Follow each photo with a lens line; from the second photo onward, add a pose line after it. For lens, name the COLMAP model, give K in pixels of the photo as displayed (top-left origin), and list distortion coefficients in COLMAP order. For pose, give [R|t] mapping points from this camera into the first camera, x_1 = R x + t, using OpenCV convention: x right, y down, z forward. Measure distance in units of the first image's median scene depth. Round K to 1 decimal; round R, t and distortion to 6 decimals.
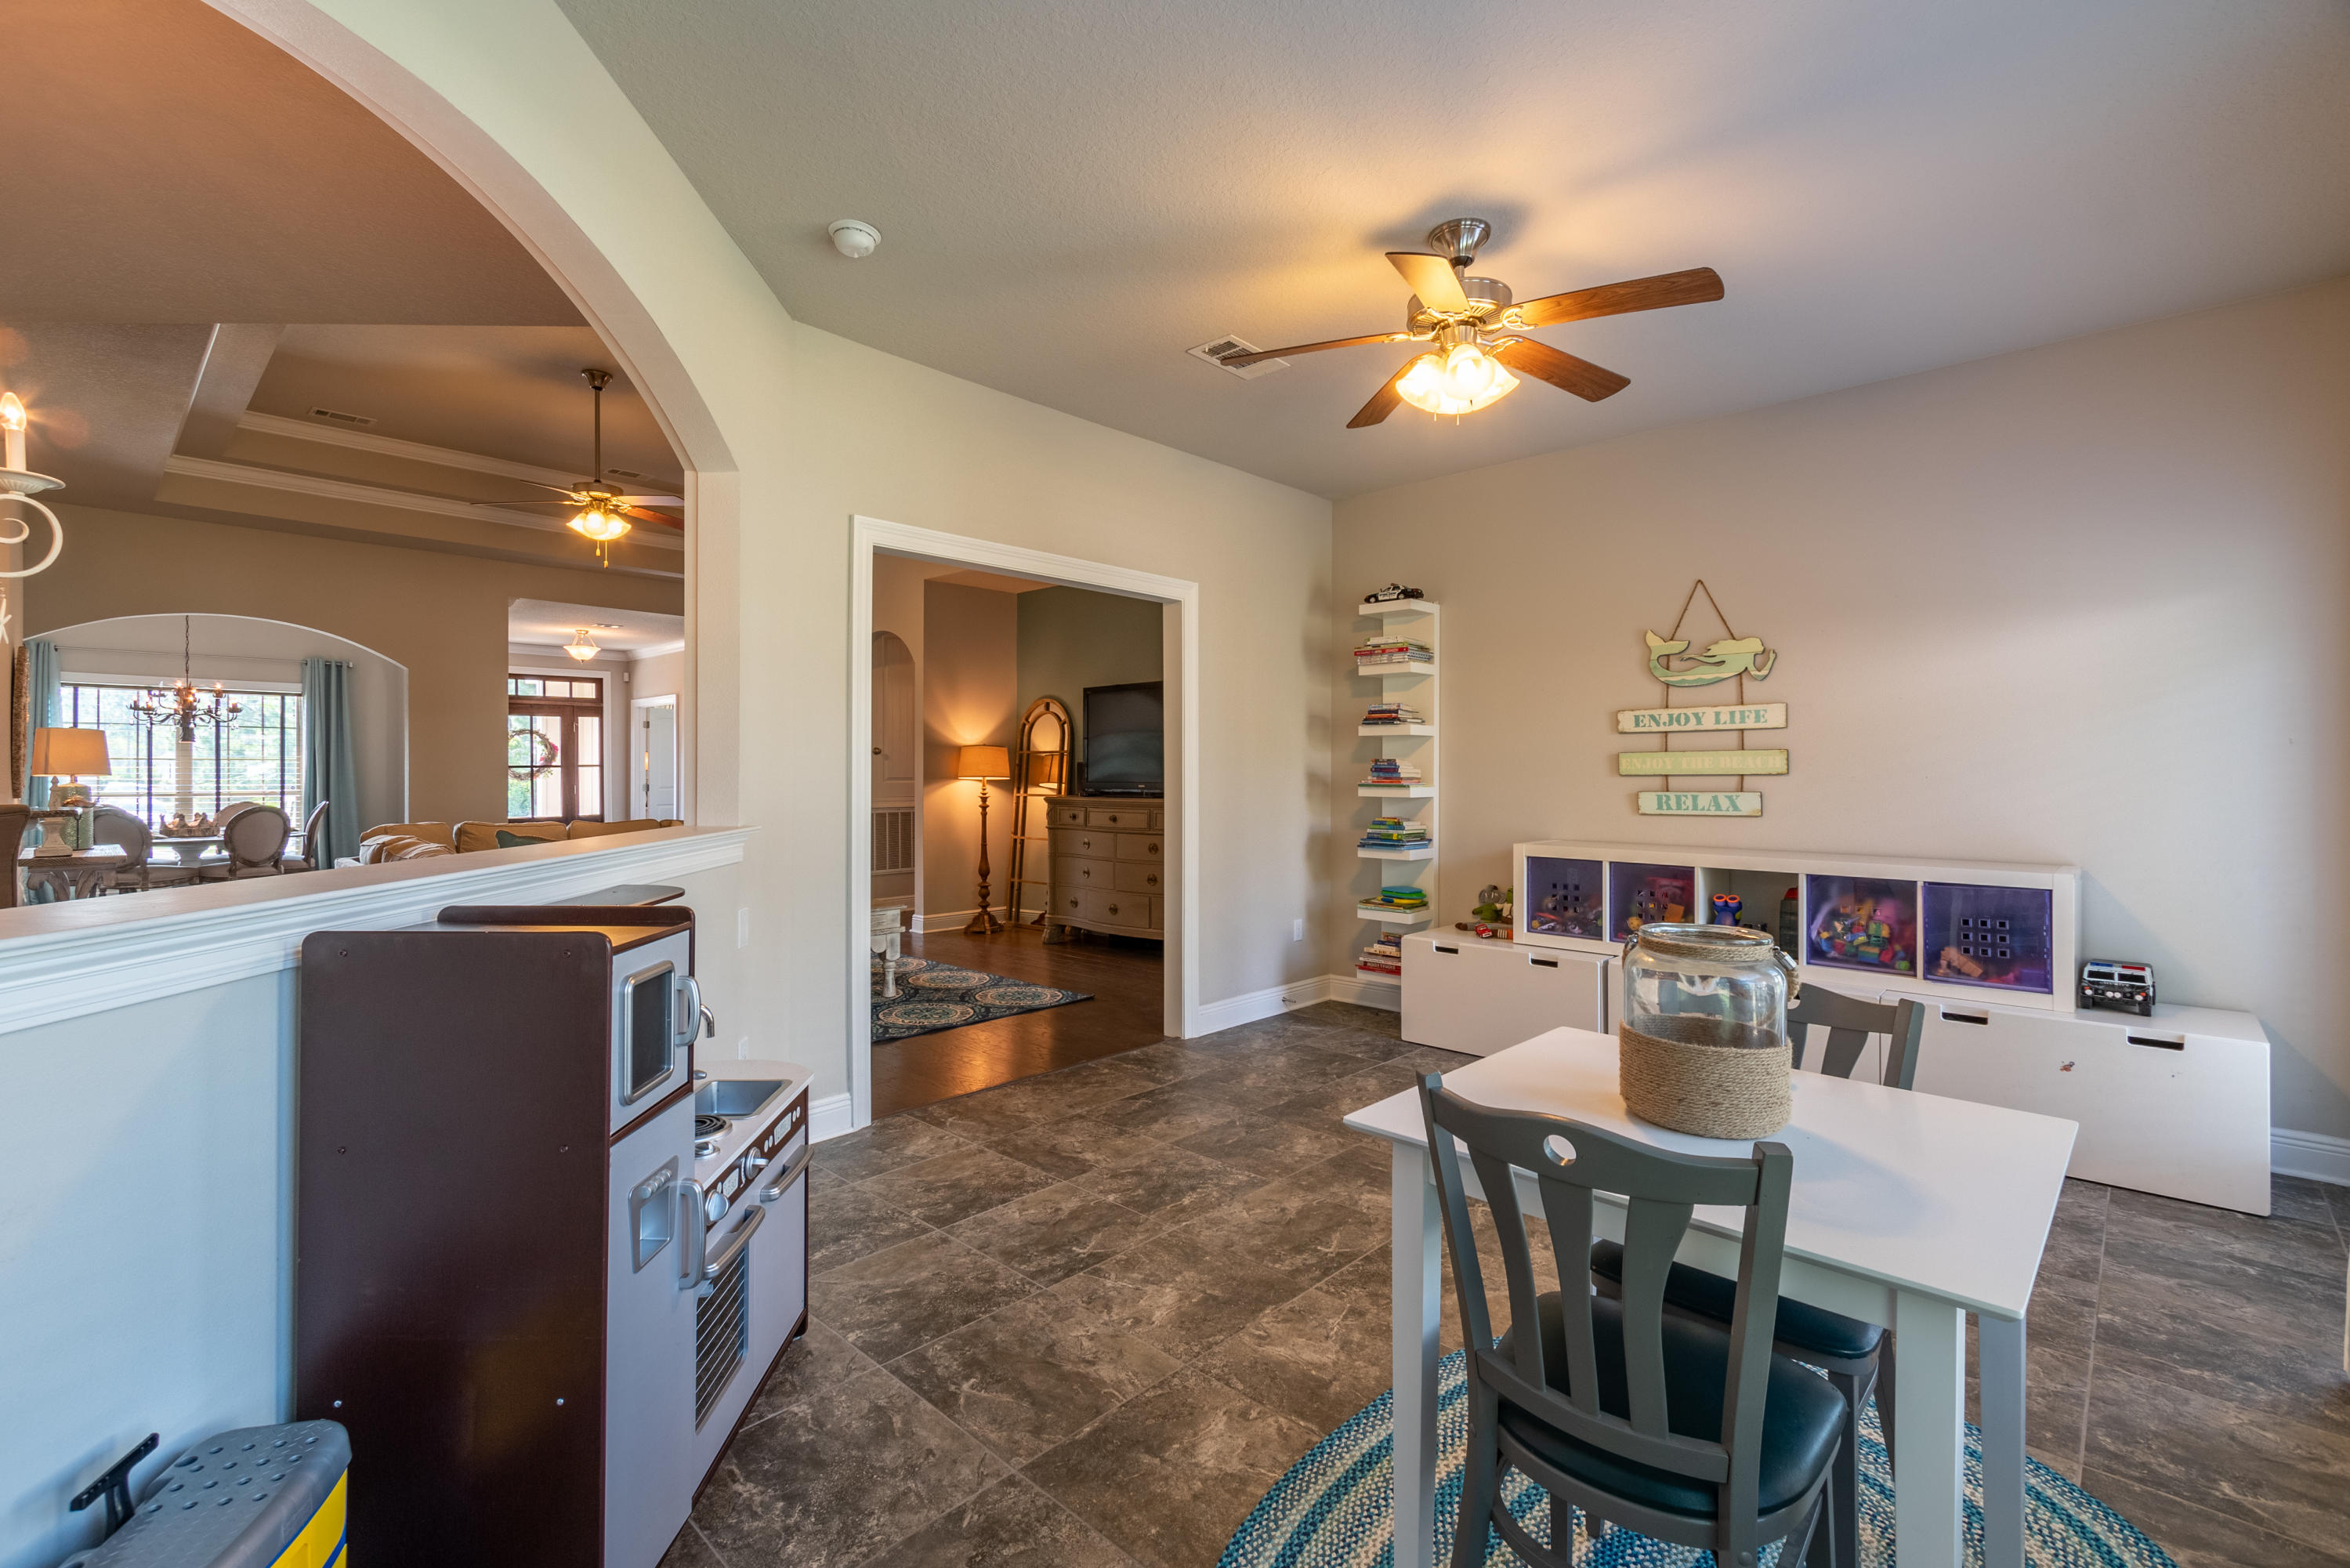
lens RADIAL K [[1028.3, 0, 1159.3], [0, 1028.3, 769.8], [0, 0, 1]] dist [-0.000575, -0.000142]
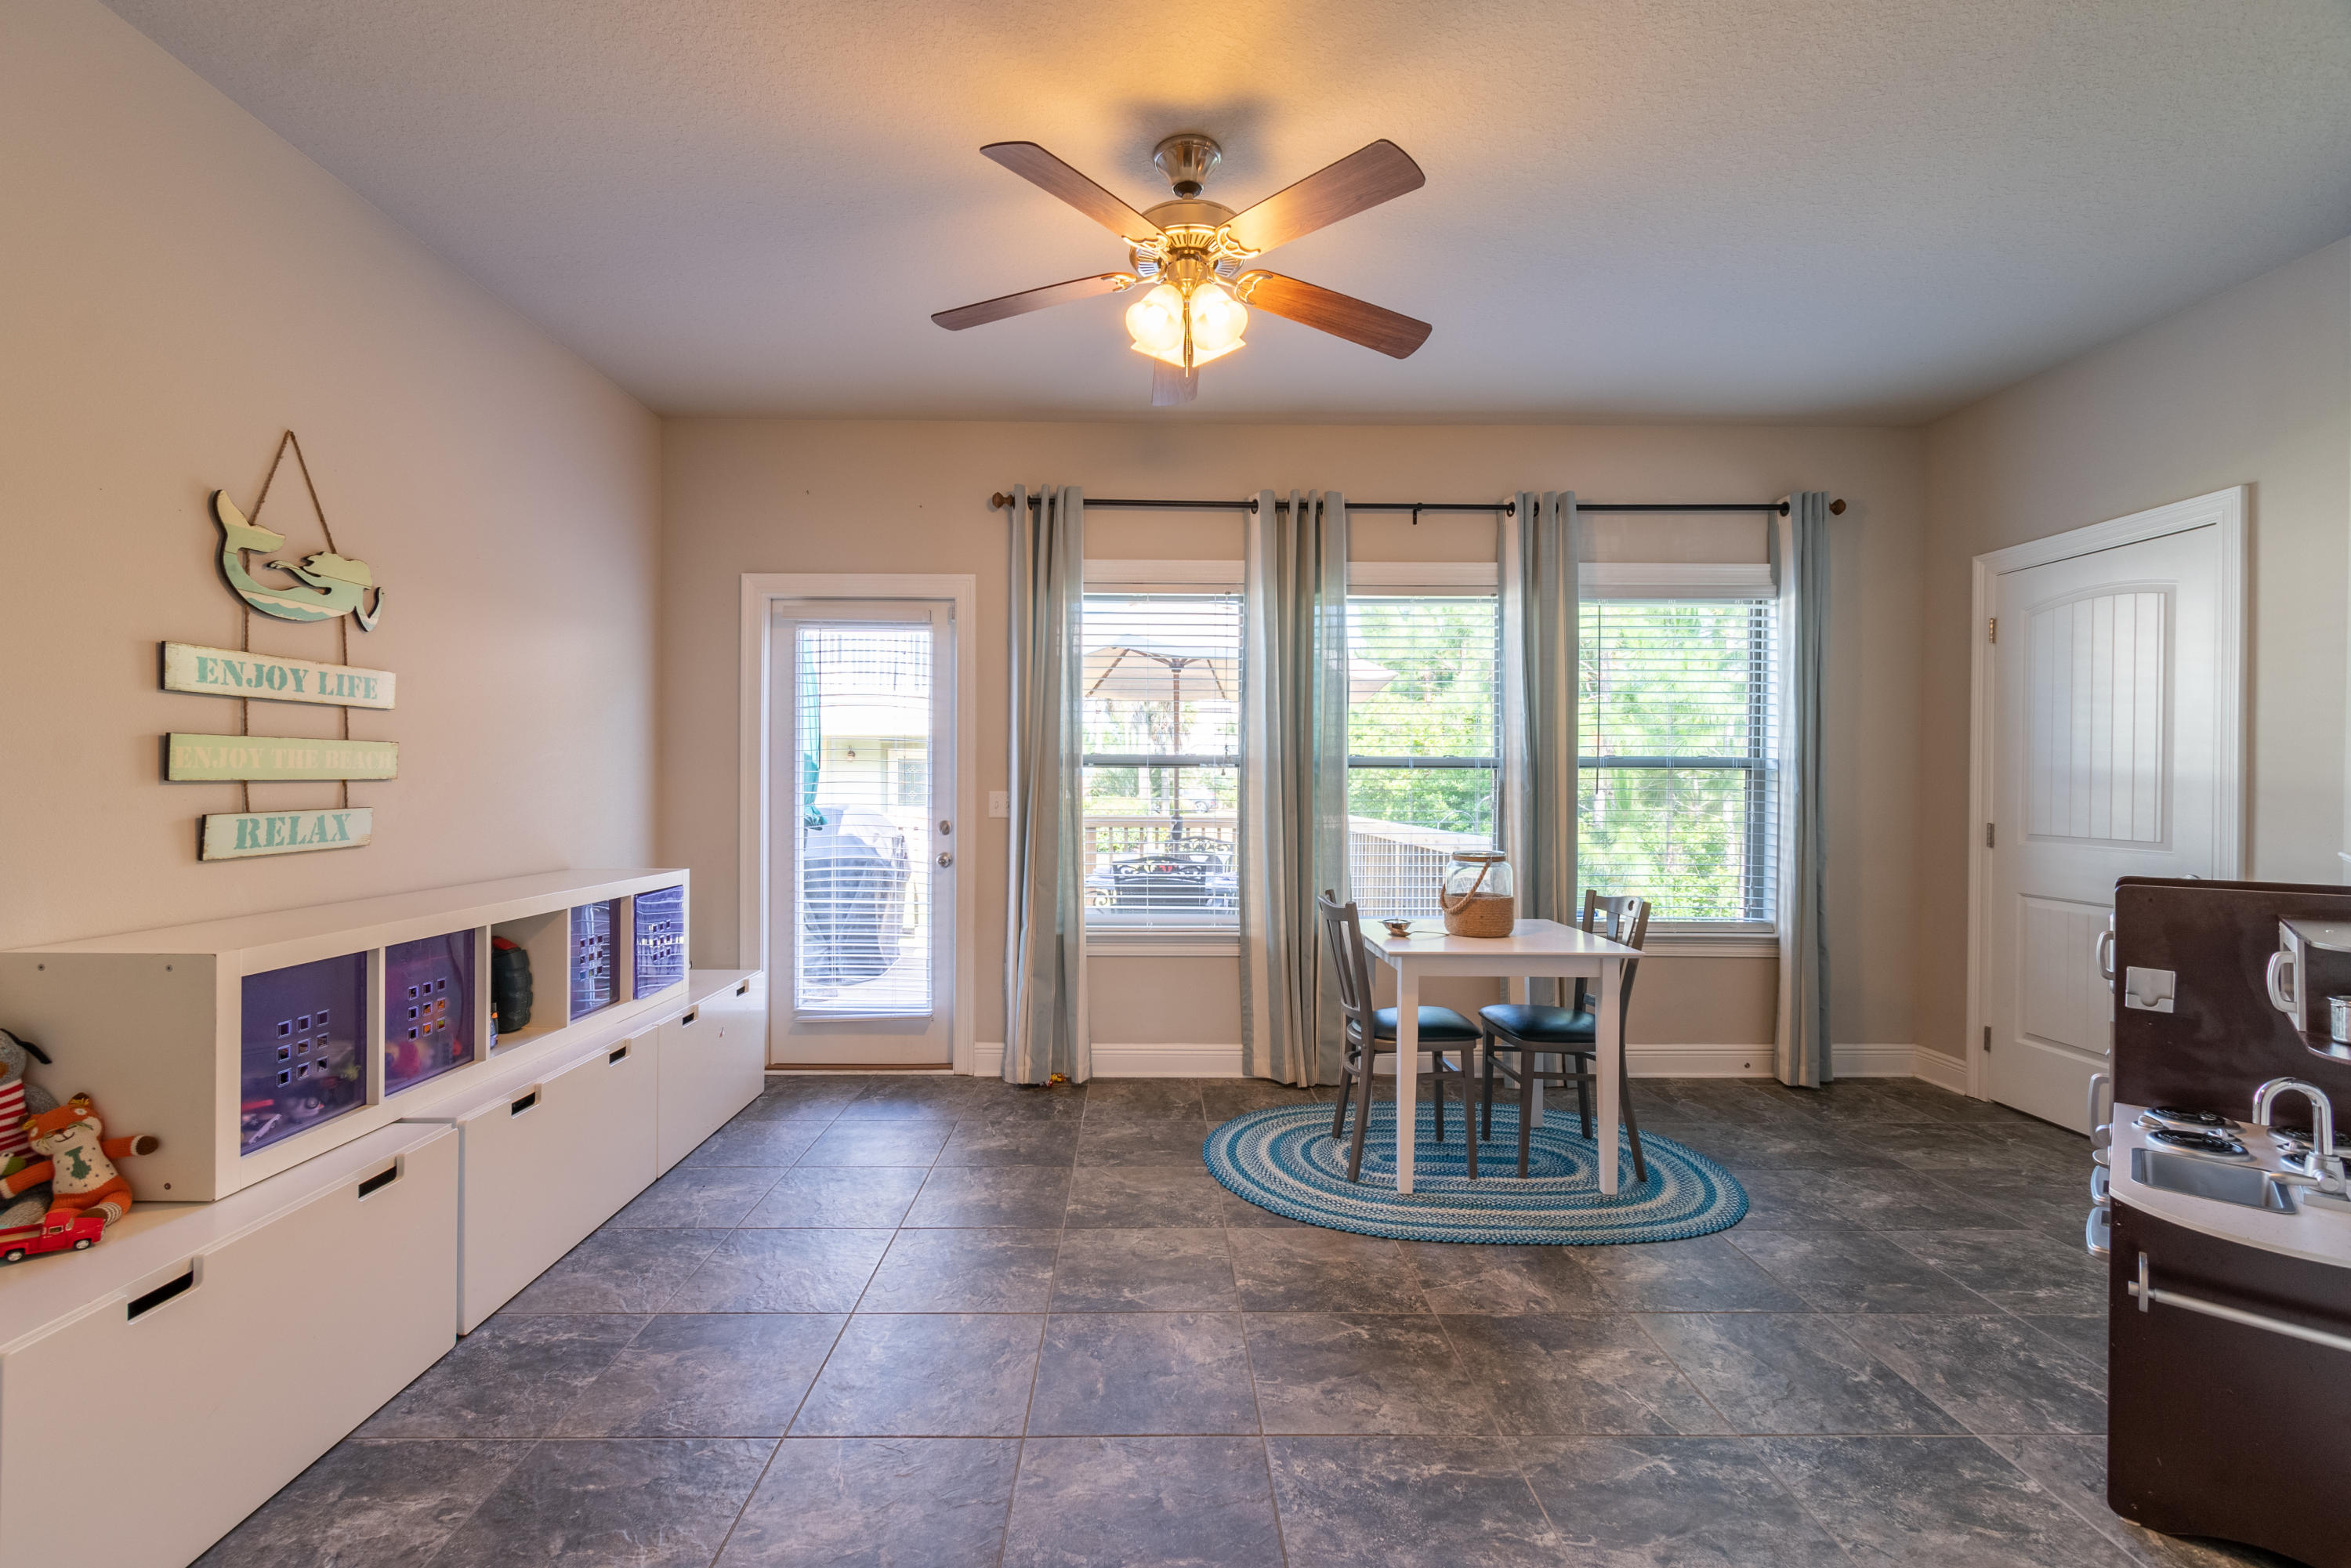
lens RADIAL K [[1020.9, 0, 1148.8], [0, 1020.9, 782.0], [0, 0, 1]] dist [0.009365, -0.000267]
pose [[-0.693787, -0.005921, 0.720156, -0.181084], [-0.008470, 0.999964, 0.000061, 0.001606], [-0.720130, -0.006058, -0.693812, 0.942598]]
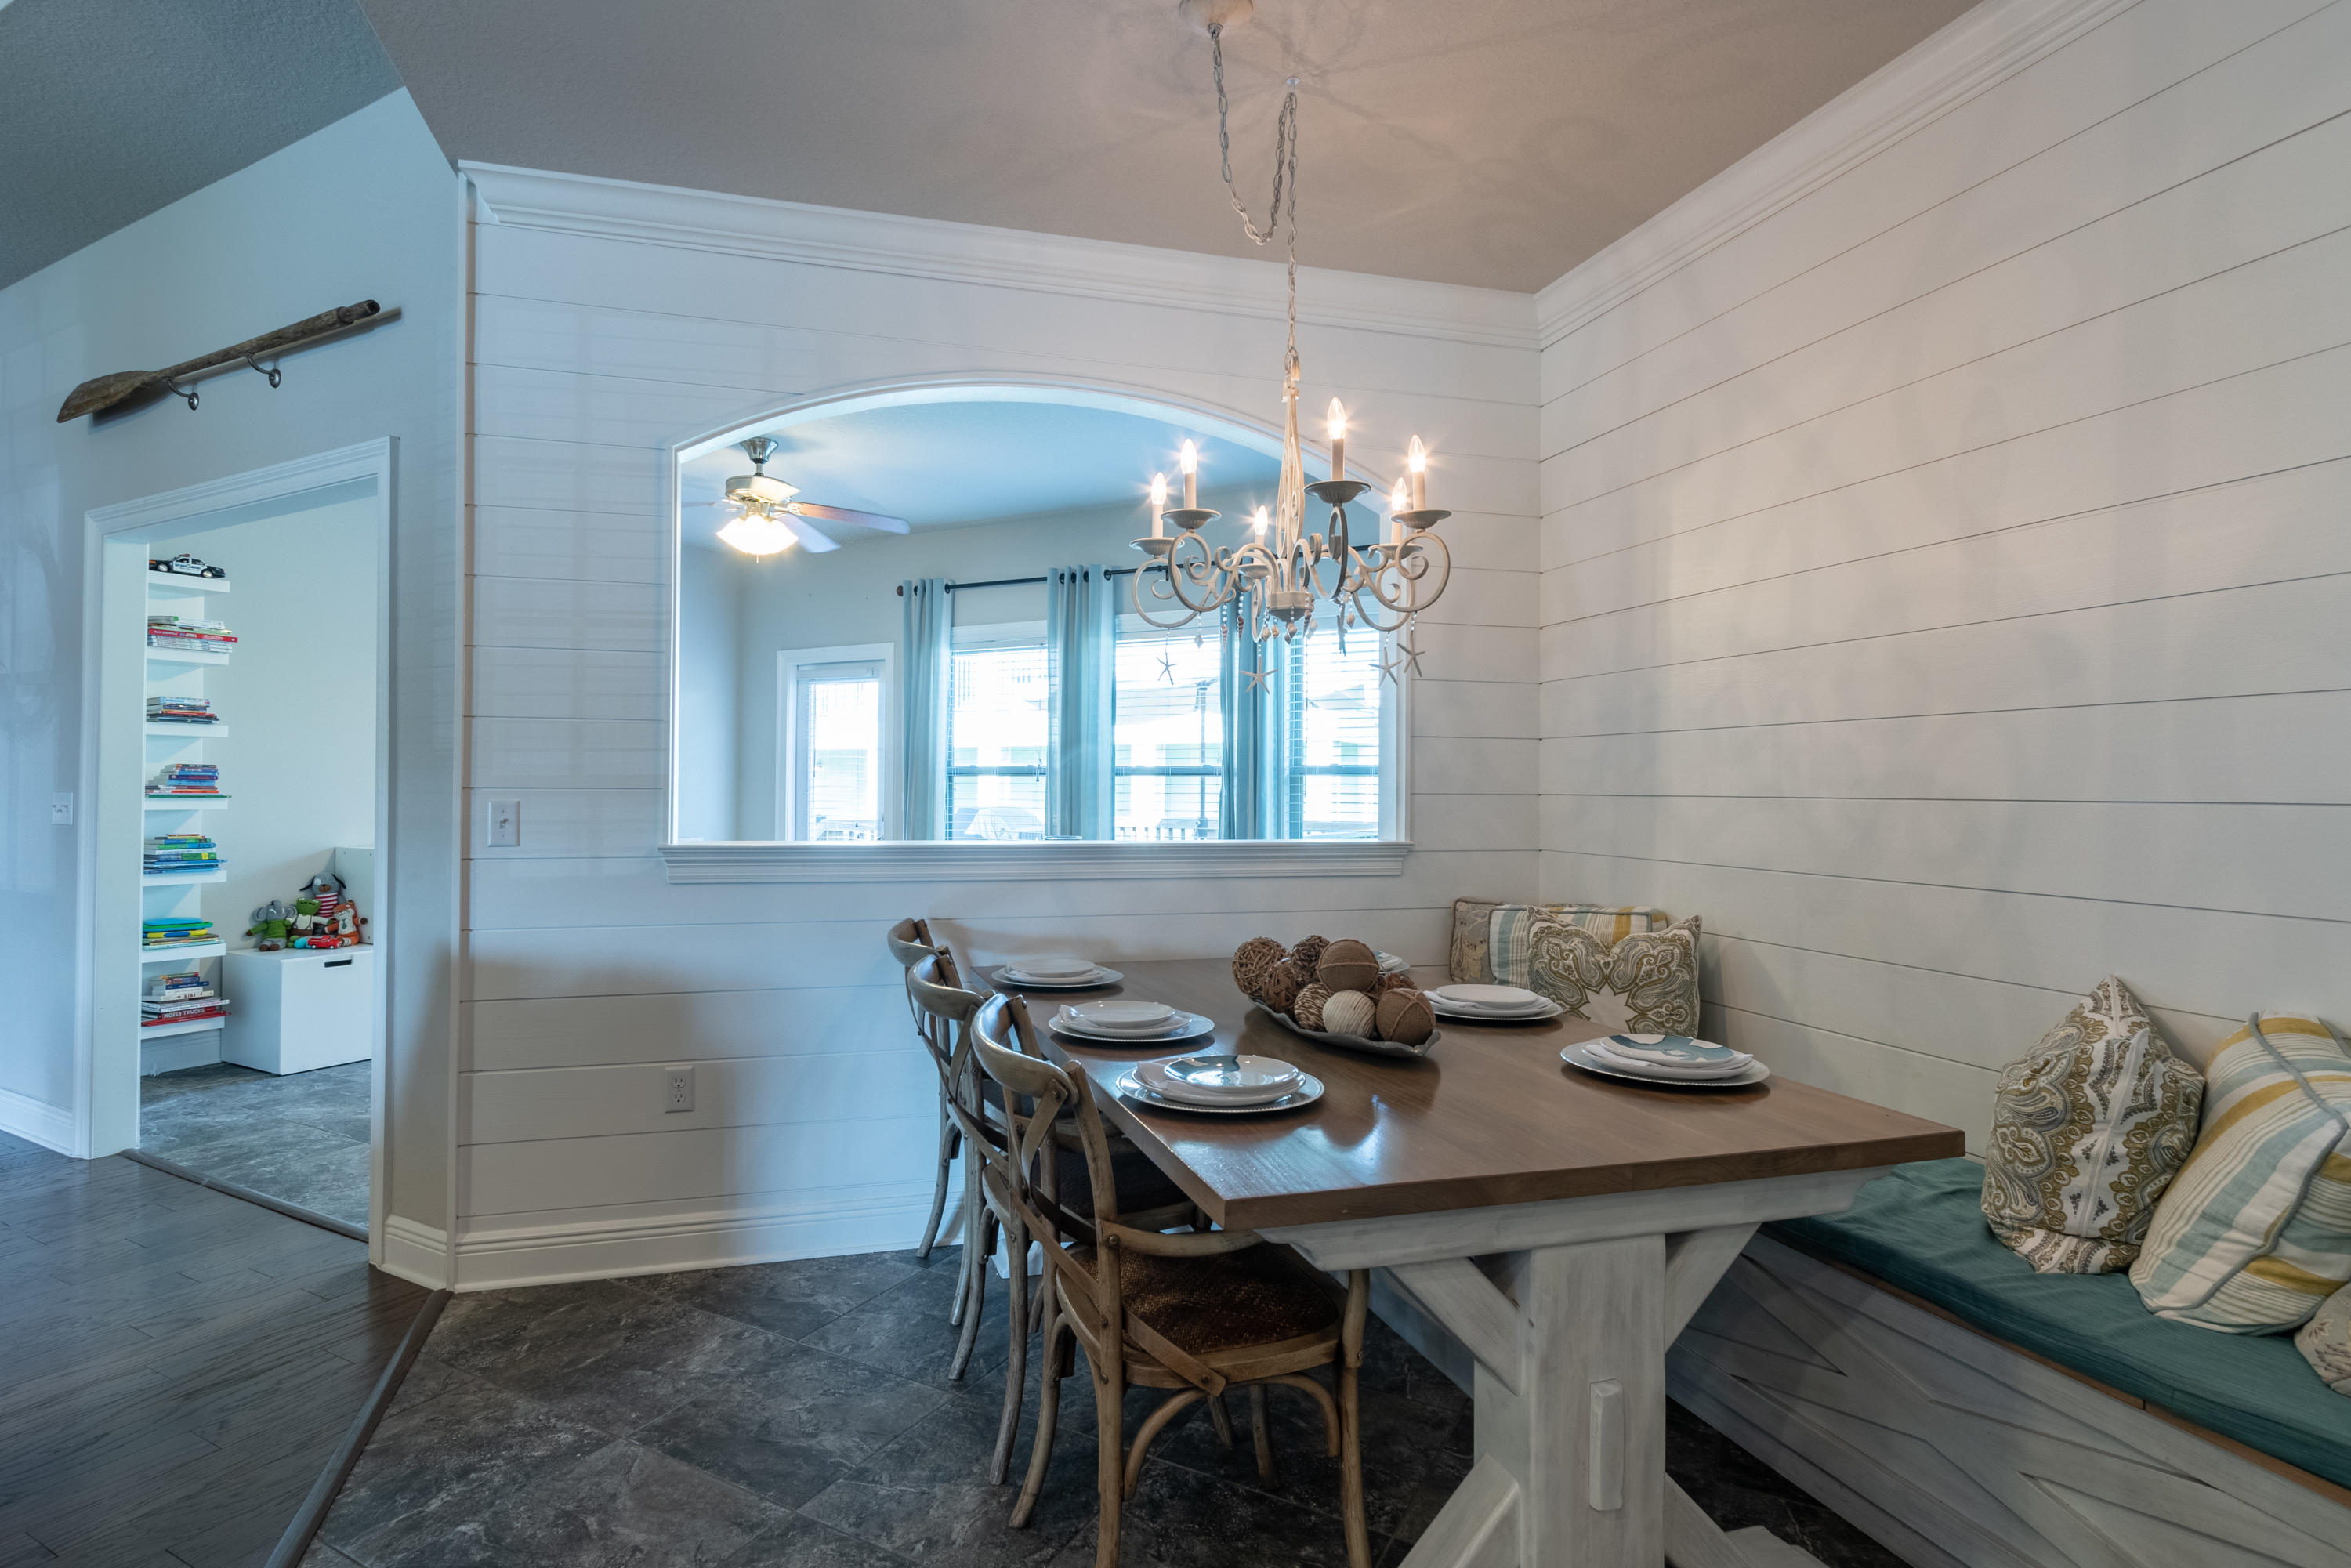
lens RADIAL K [[1197.2, 0, 1106.4], [0, 1197.2, 783.7], [0, 0, 1]] dist [-0.002163, -0.000252]
pose [[-0.231714, -0.003175, 0.972779, -0.932732], [-0.010535, 0.999944, 0.000754, -0.003660], [-0.972727, -0.010074, -0.231735, 0.522432]]
